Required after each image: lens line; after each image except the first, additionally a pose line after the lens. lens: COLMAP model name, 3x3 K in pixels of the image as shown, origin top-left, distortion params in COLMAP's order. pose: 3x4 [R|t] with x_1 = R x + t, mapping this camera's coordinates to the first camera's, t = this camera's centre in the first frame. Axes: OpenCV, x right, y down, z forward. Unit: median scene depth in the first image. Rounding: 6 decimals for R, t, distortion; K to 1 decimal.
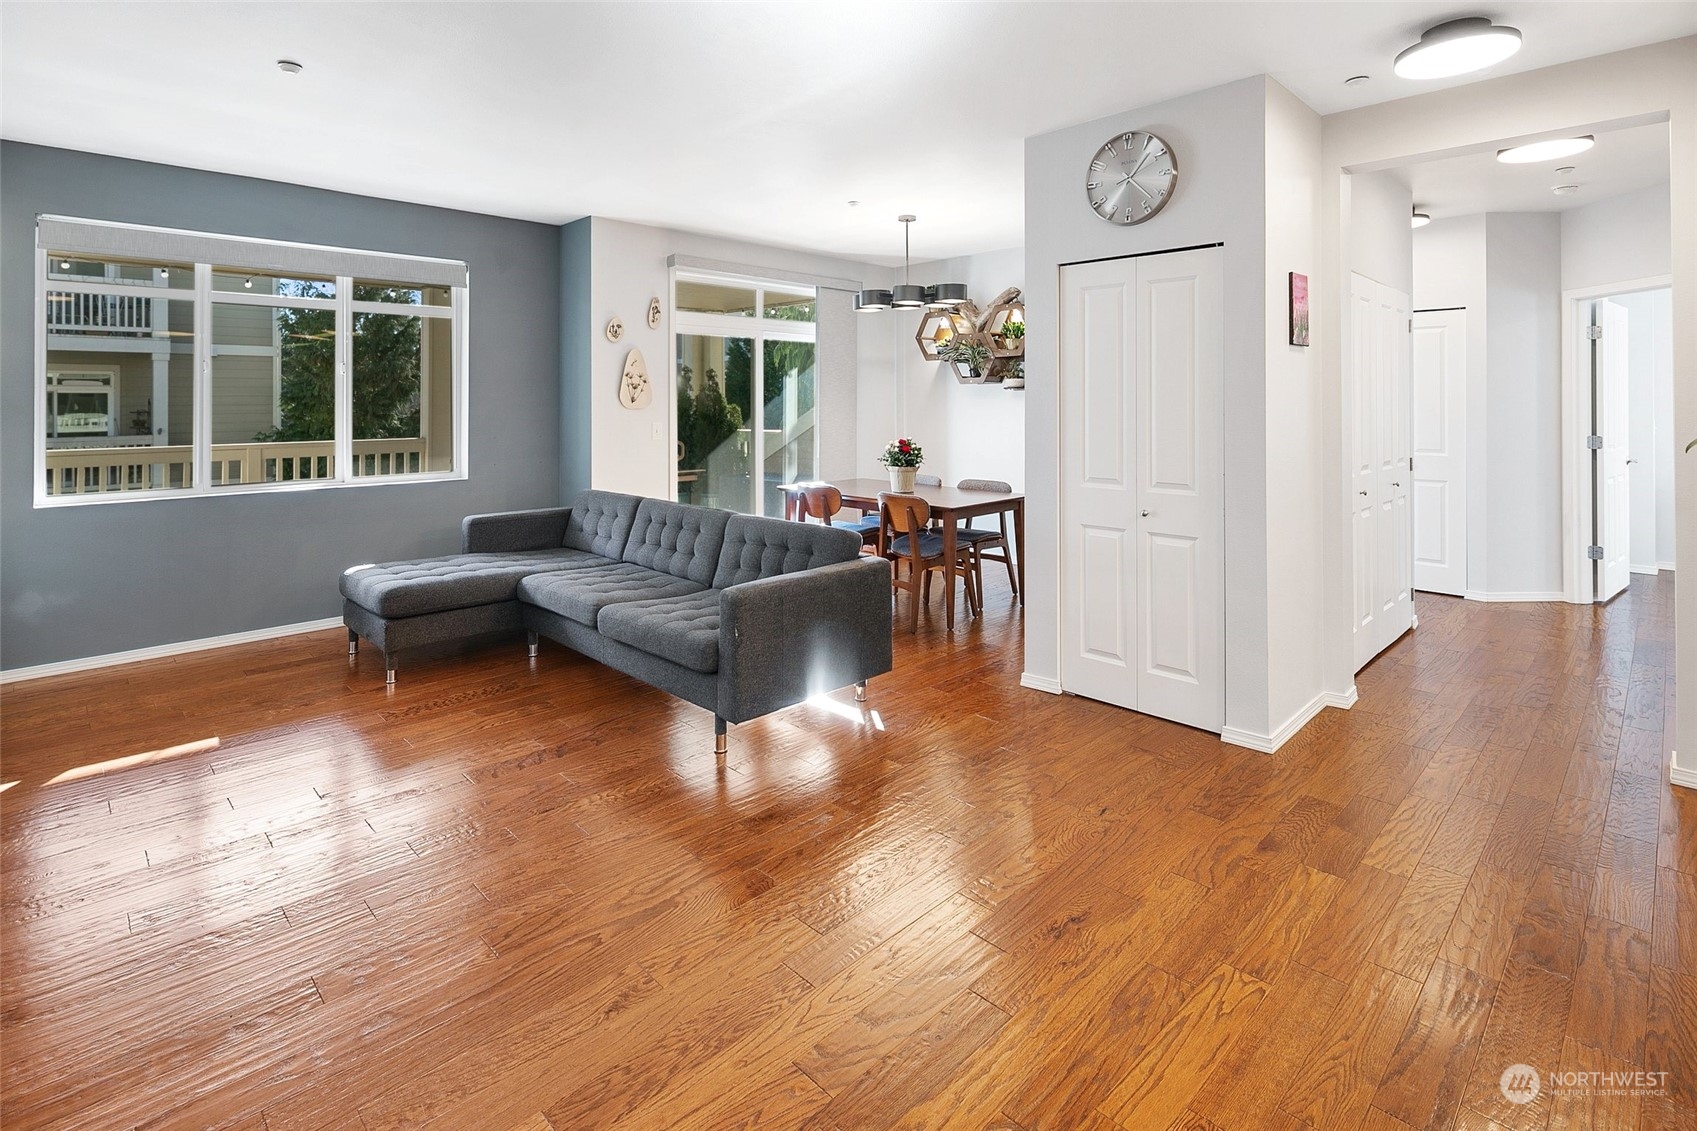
lens RADIAL K [[820.8, 0, 847.7], [0, 820.8, 397.7], [0, 0, 1]] dist [-0.000400, -0.000896]
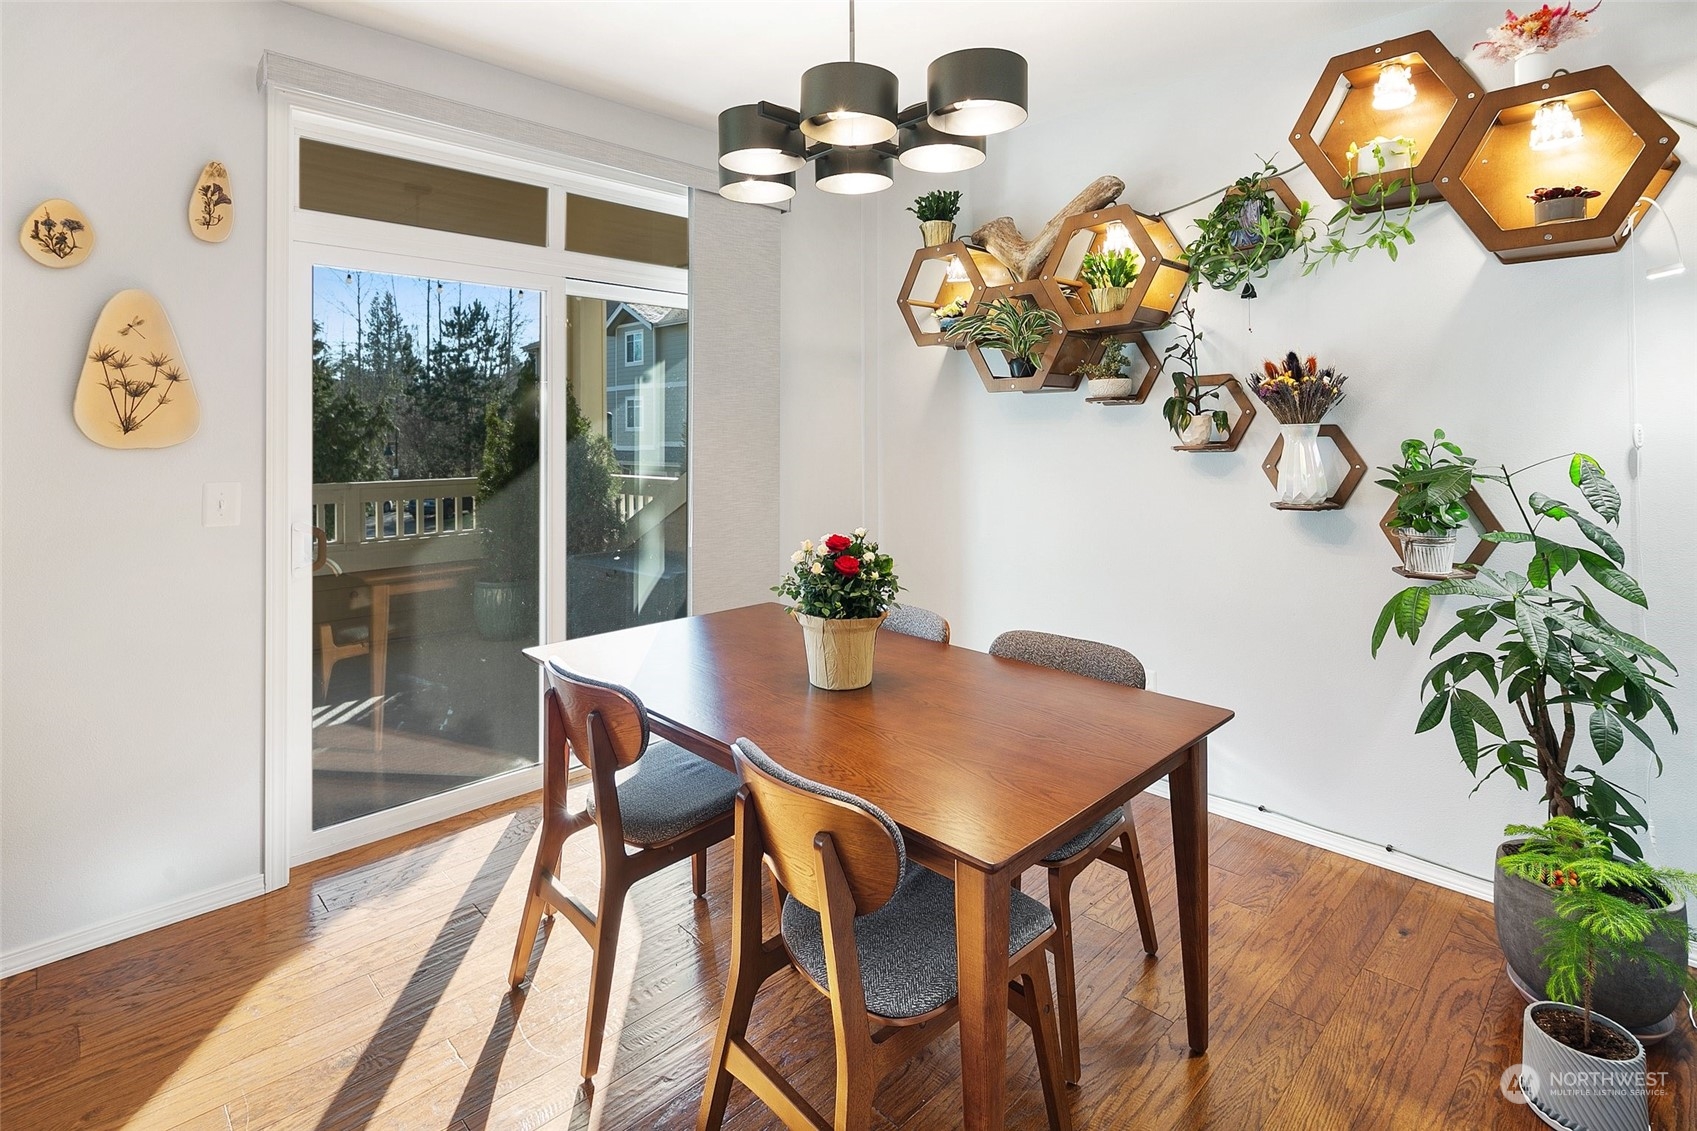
lens RADIAL K [[825.8, 0, 842.2], [0, 825.8, 424.5], [0, 0, 1]] dist [-0.001377, -0.000226]
pose [[0.999888, -0.000676, -0.014943, 0.060608], [0.000663, 0.999999, -0.000915, 0.002415], [0.014944, 0.000905, 0.999888, 0.529759]]
